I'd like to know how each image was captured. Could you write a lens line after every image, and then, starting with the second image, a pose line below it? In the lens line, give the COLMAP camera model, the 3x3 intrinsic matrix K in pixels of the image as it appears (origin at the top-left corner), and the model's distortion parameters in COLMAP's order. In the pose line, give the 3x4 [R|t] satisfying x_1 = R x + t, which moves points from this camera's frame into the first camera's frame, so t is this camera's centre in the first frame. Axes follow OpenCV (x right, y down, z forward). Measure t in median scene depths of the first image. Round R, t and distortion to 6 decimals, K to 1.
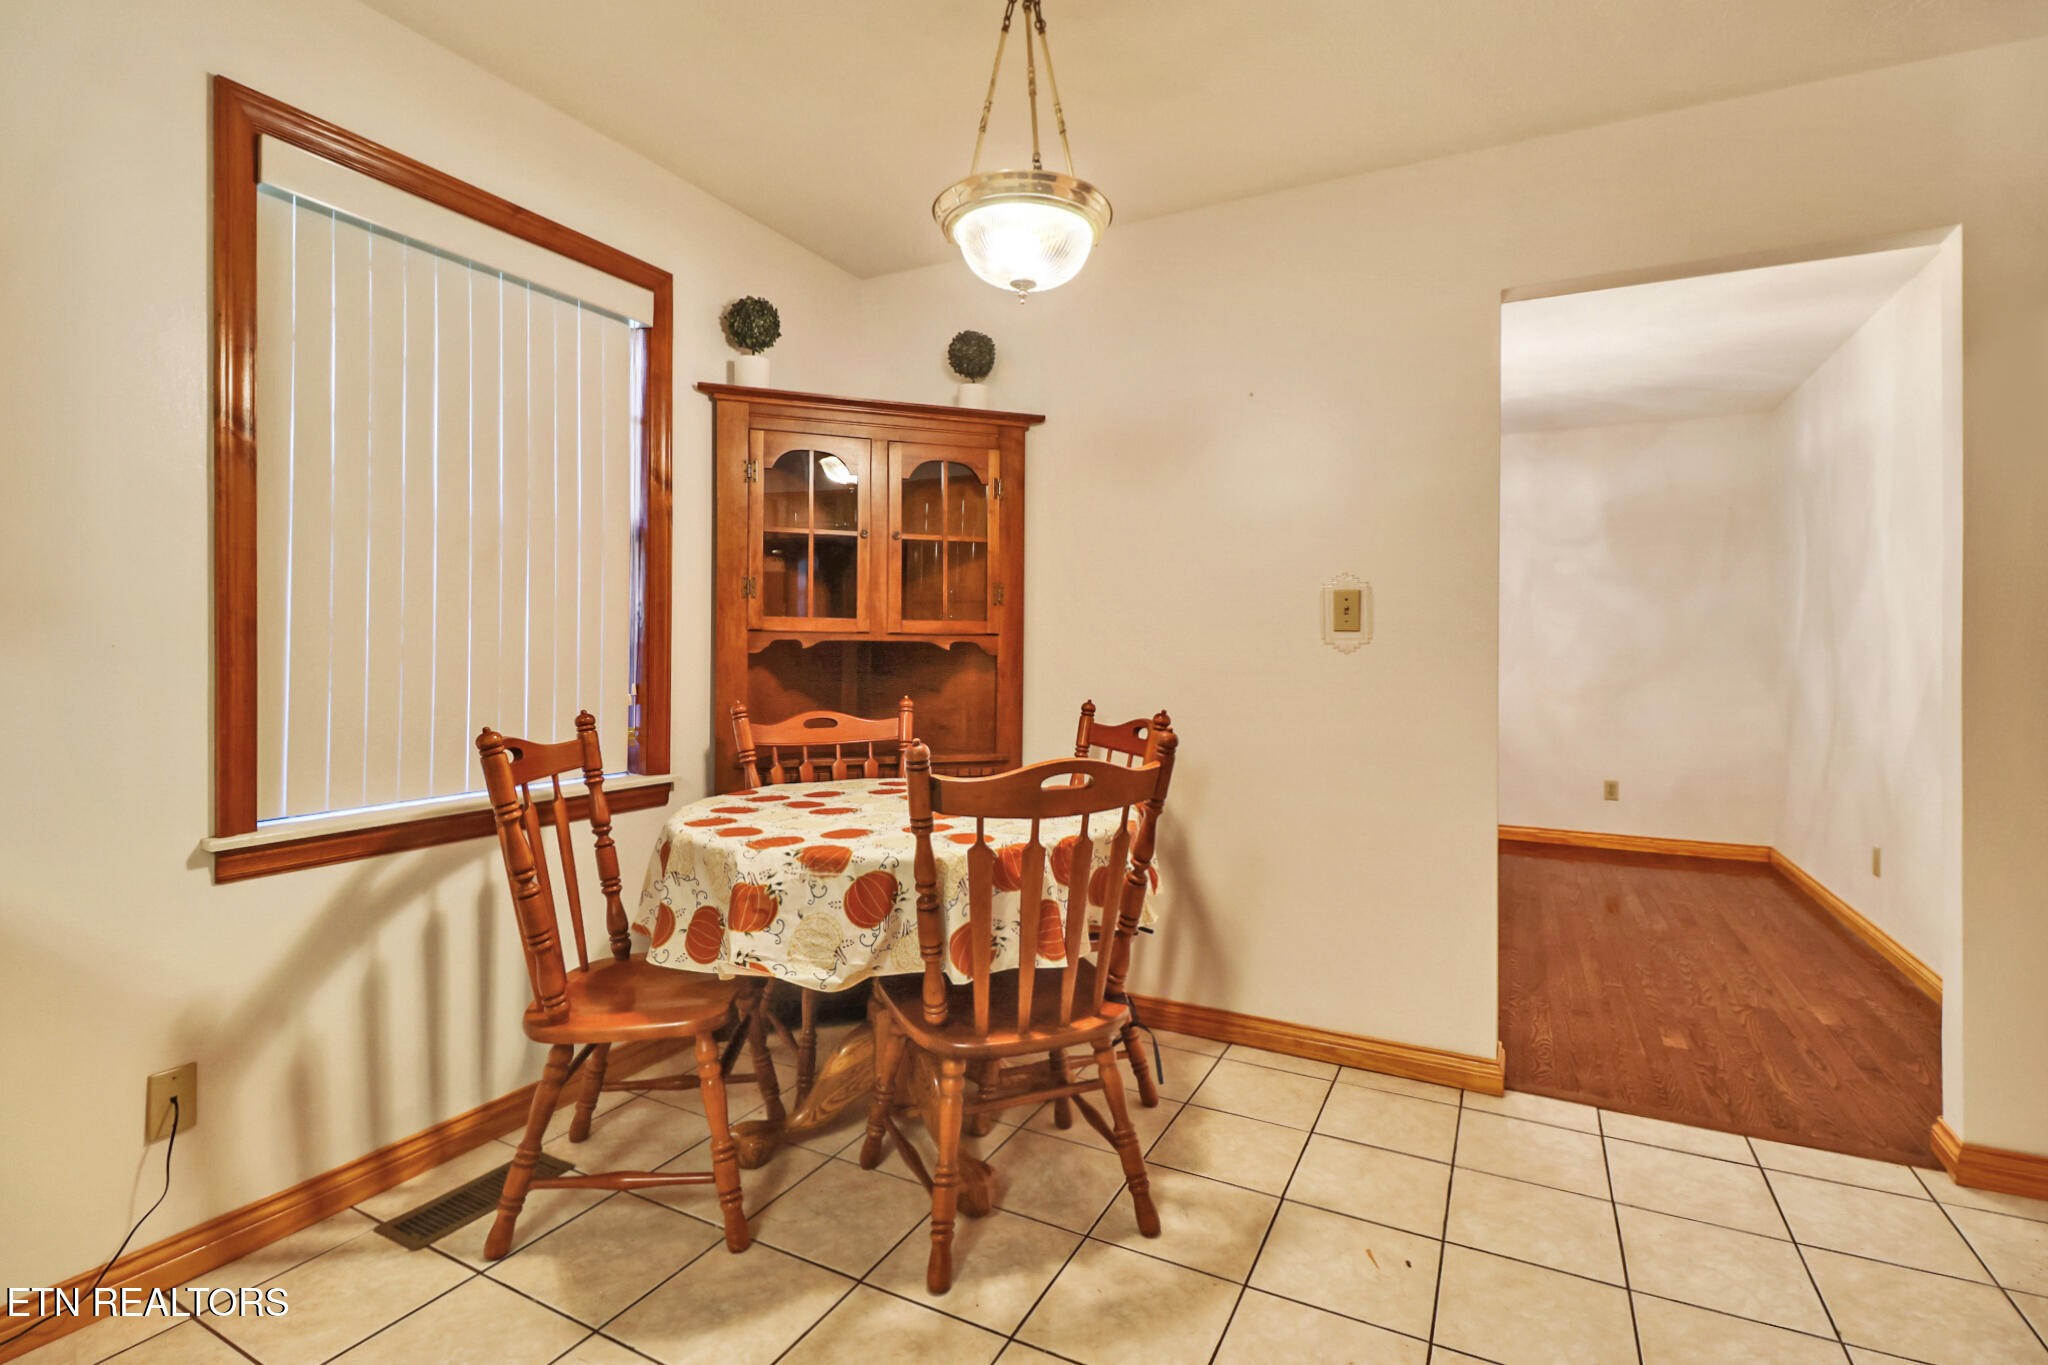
lens RADIAL K [[951.9, 0, 1035.4], [0, 951.9, 652.9], [0, 0, 1]] dist [0.015503, -0.020256]
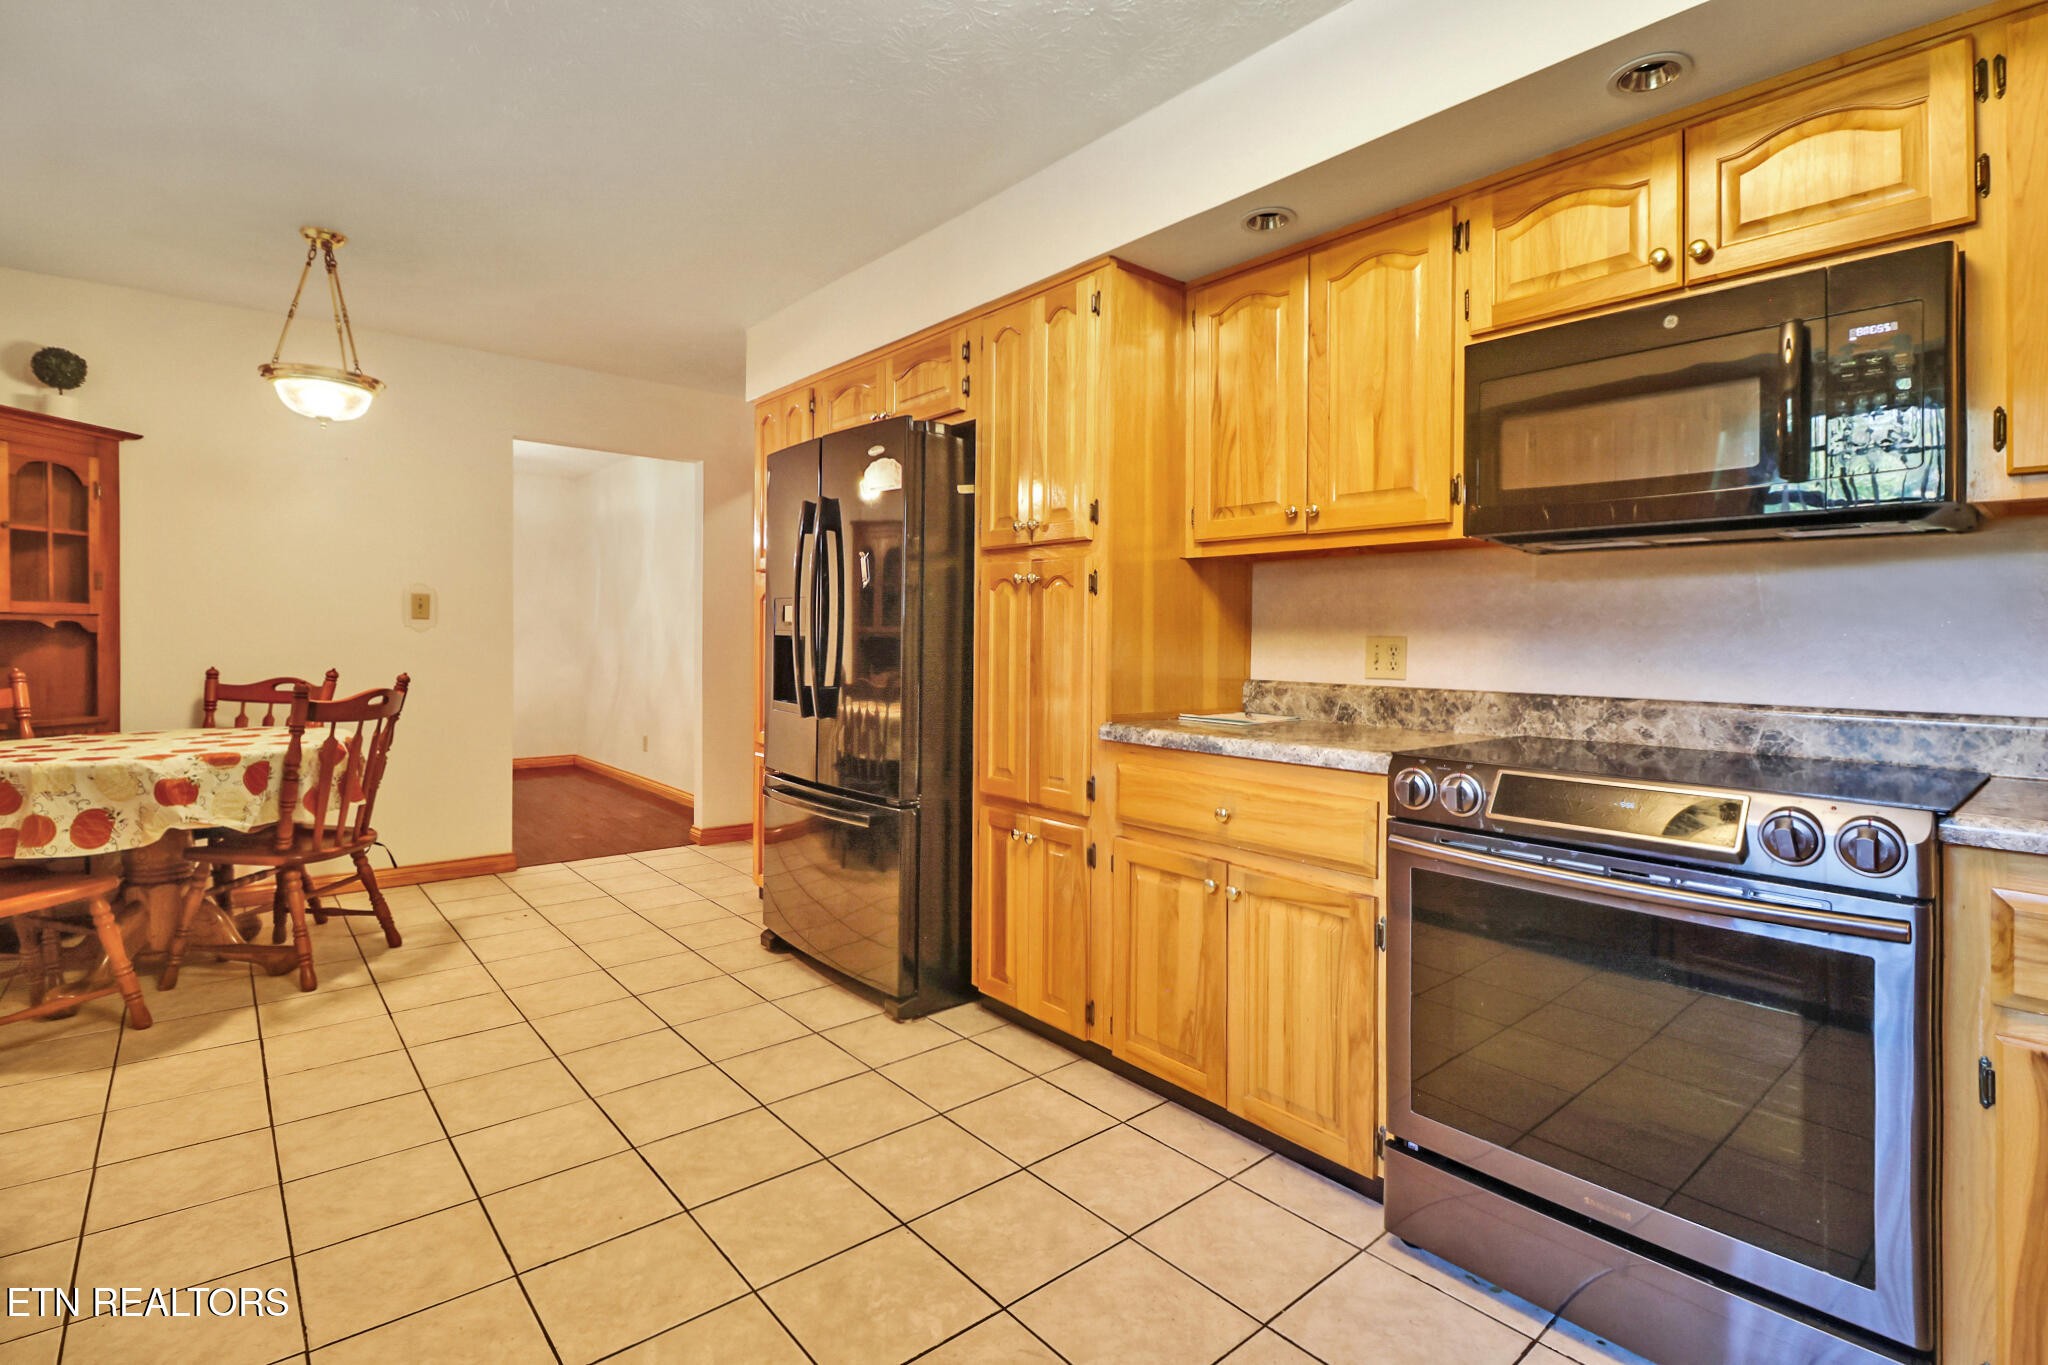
lens RADIAL K [[951.9, 0, 1035.4], [0, 951.9, 652.9], [0, 0, 1]] dist [0.015503, -0.020256]
pose [[0.371885, -0.014985, 0.928158, -0.815979], [-0.005646, 0.999815, 0.018404, -0.000695], [-0.928262, -0.012084, 0.371732, -0.598845]]
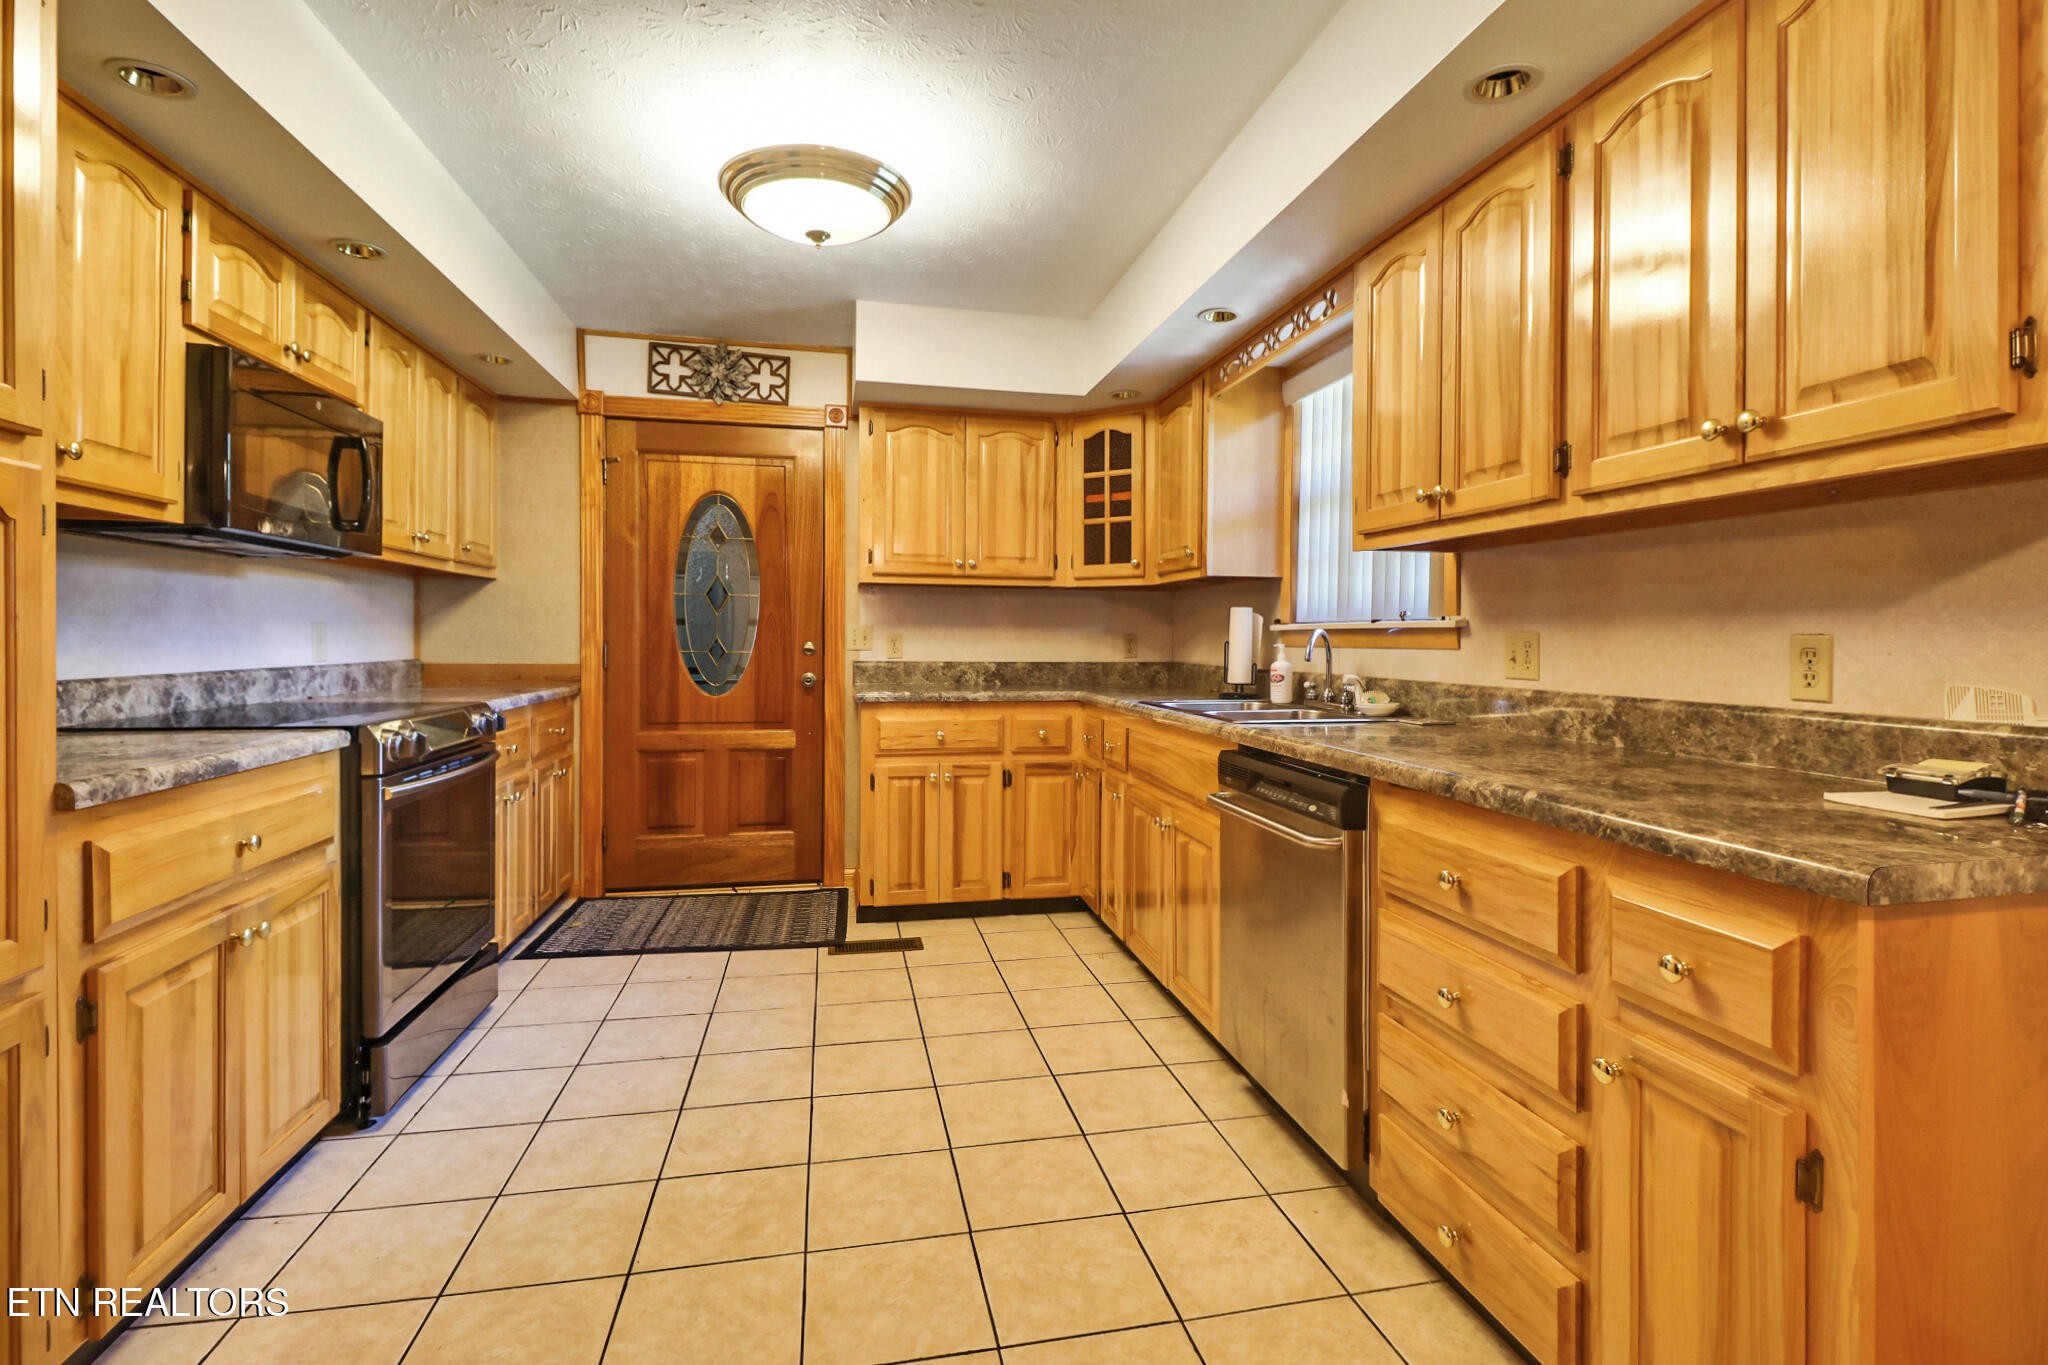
lens RADIAL K [[965.8, 0, 1037.0], [0, 965.8, 649.3], [0, 0, 1]] dist [-0.000486, 0.000164]
pose [[-0.776010, -0.004533, -0.630704, 0.027894], [-0.016399, 0.999781, 0.012991, -0.001717], [0.630507, 0.020424, -0.775915, 0.461658]]
